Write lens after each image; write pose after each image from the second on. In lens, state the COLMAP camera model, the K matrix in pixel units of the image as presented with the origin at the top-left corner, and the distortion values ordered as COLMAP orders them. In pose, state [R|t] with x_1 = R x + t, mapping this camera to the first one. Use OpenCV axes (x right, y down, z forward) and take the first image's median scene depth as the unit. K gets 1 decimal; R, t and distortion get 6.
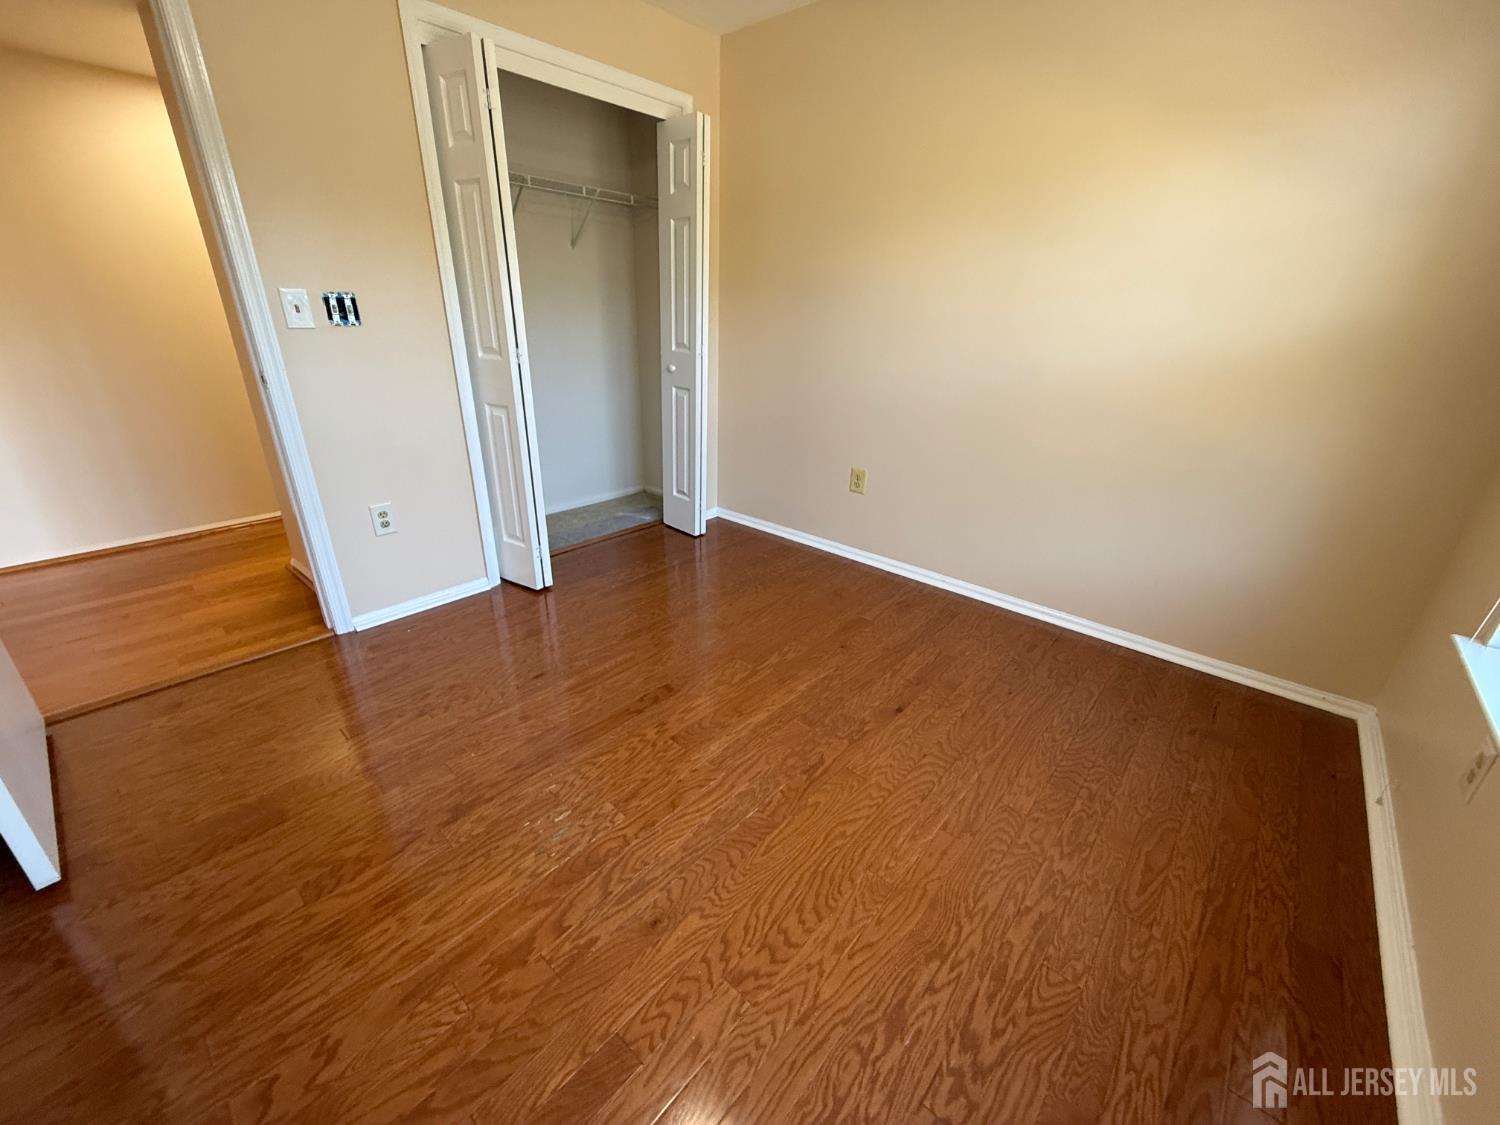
lens RADIAL K [[596.3, 0, 744.4], [0, 596.3, 568.9], [0, 0, 1]] dist [0.000333, 0.000007]
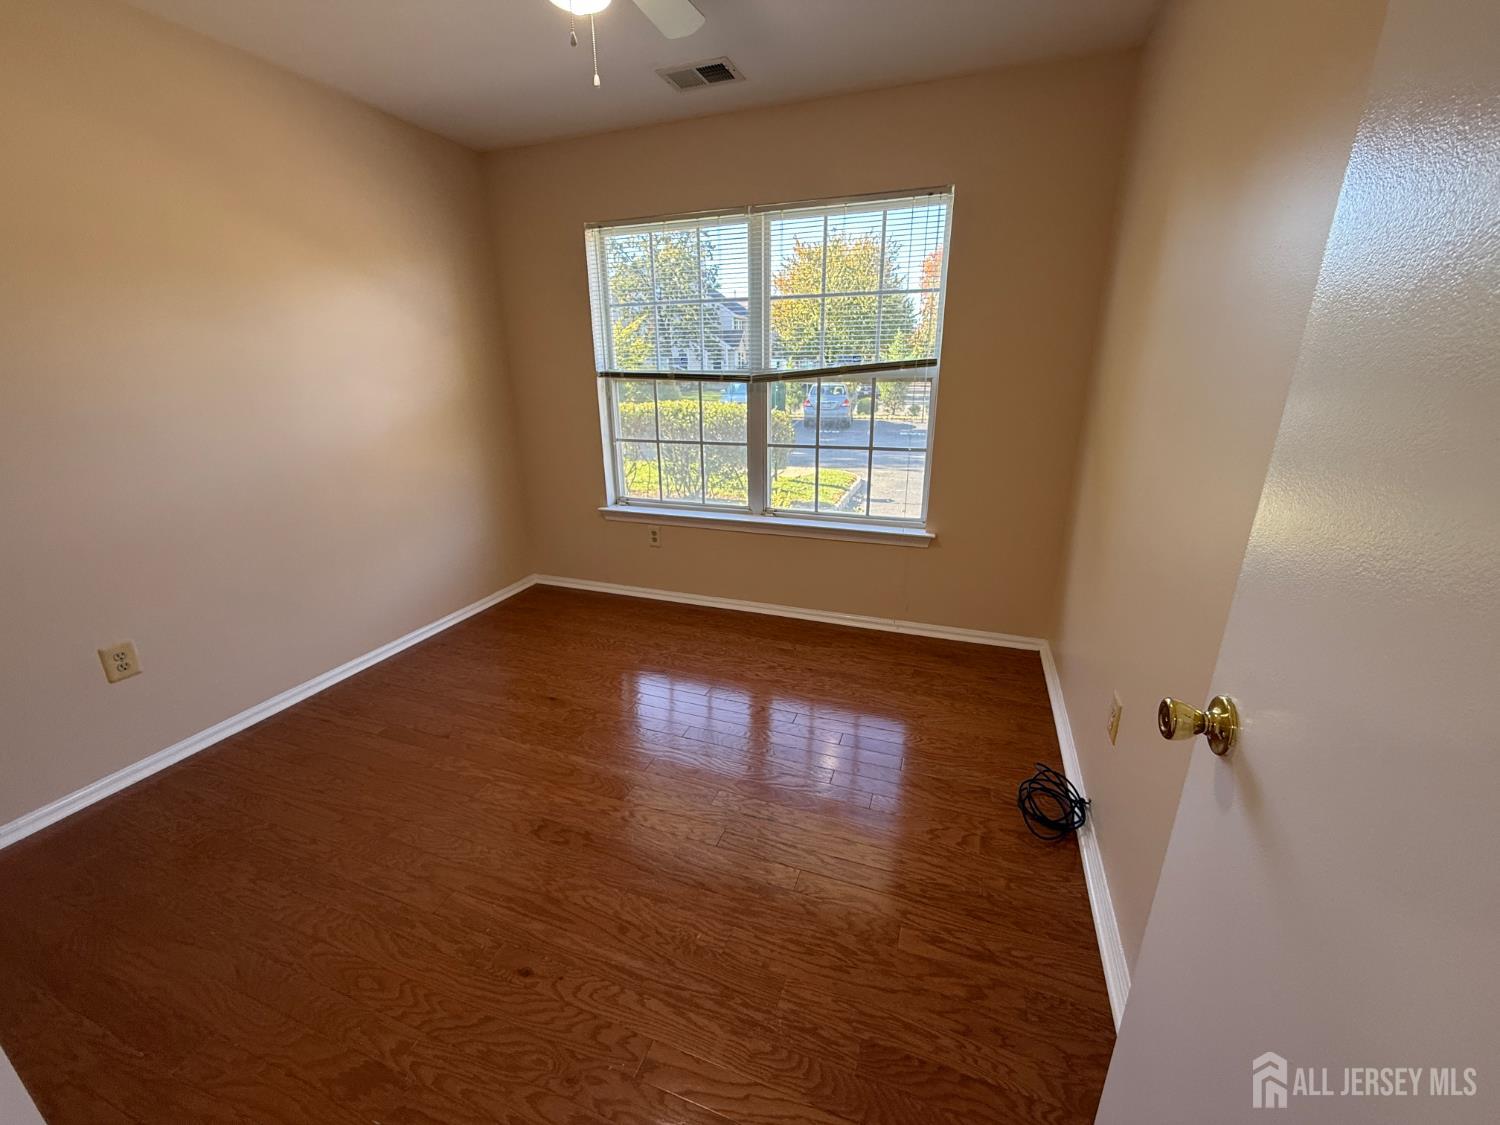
lens RADIAL K [[596.3, 0, 752.1], [0, 596.3, 567.1], [0, 0, 1]] dist [0.000333, 0.000007]
pose [[-0.375605, -0.316591, 0.871029, -1.036034], [0.369736, 0.810625, 0.454074, -0.464461], [-0.849833, 0.492603, -0.187420, 0.818024]]
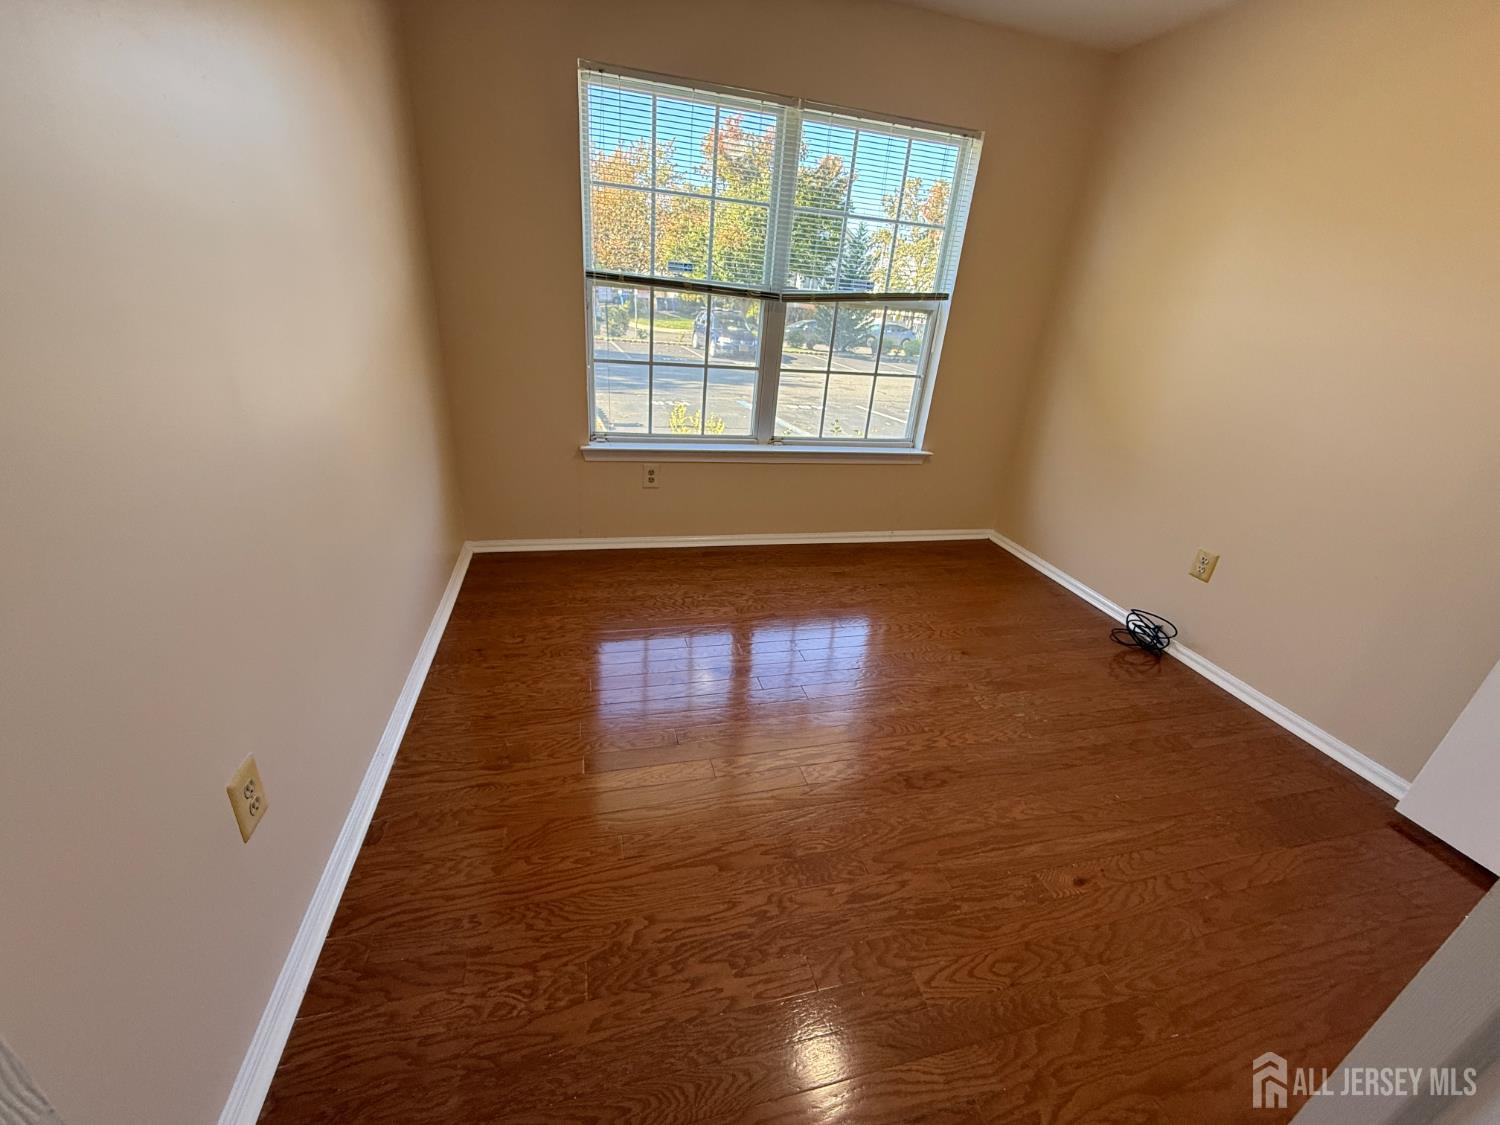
lens RADIAL K [[596.3, 0, 752.0], [0, 596.3, 563.3], [0, 0, 1]] dist [0.000333, 0.000007]
pose [[-0.832915, -0.308008, 0.459765, -0.273330], [0.125546, 0.703969, 0.699046, -0.752372], [-0.538972, 0.639968, -0.547677, 1.609829]]
